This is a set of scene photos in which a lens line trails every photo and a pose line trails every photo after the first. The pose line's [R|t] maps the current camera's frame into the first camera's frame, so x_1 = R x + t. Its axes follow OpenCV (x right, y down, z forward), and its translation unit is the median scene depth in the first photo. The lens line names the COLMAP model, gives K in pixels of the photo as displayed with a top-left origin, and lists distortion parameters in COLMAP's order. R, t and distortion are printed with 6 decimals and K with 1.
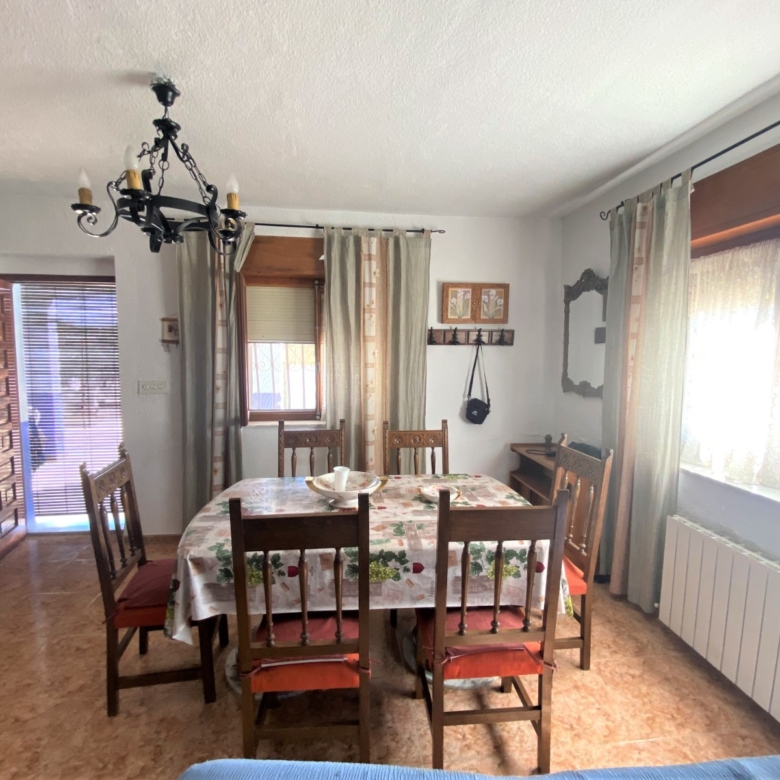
lens RADIAL K [[441.7, 0, 391.8], [0, 441.7, 395.0], [0, 0, 1]] dist [0.070052, -0.063819]
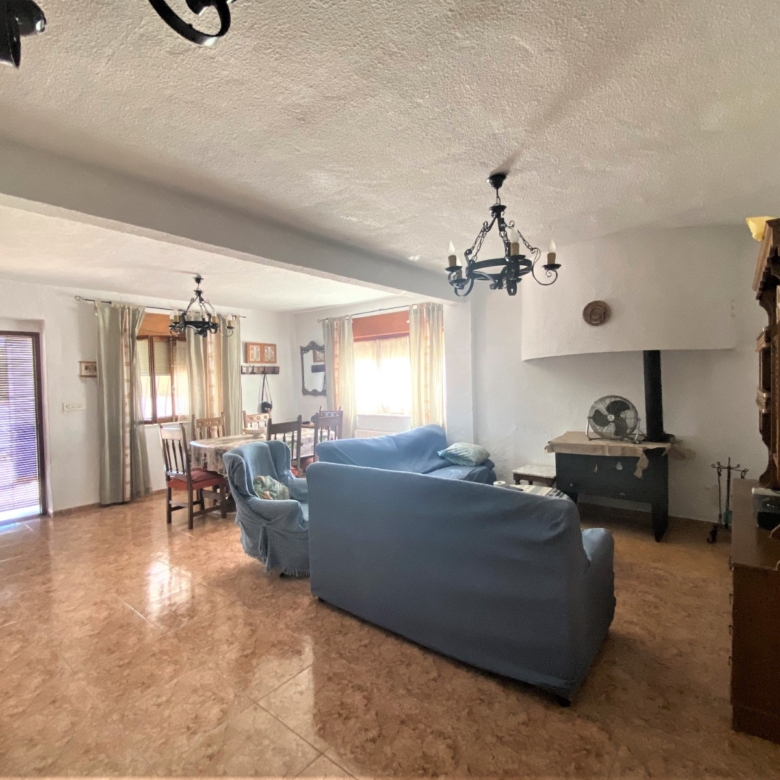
lens RADIAL K [[441.7, 0, 391.8], [0, 441.7, 395.0], [0, 0, 1]] dist [0.070052, -0.063819]
pose [[0.707664, -0.054176, 0.704469, -0.834576], [0.099575, 0.994752, -0.023527, 0.086359], [-0.699497, 0.086797, 0.709345, -0.824484]]
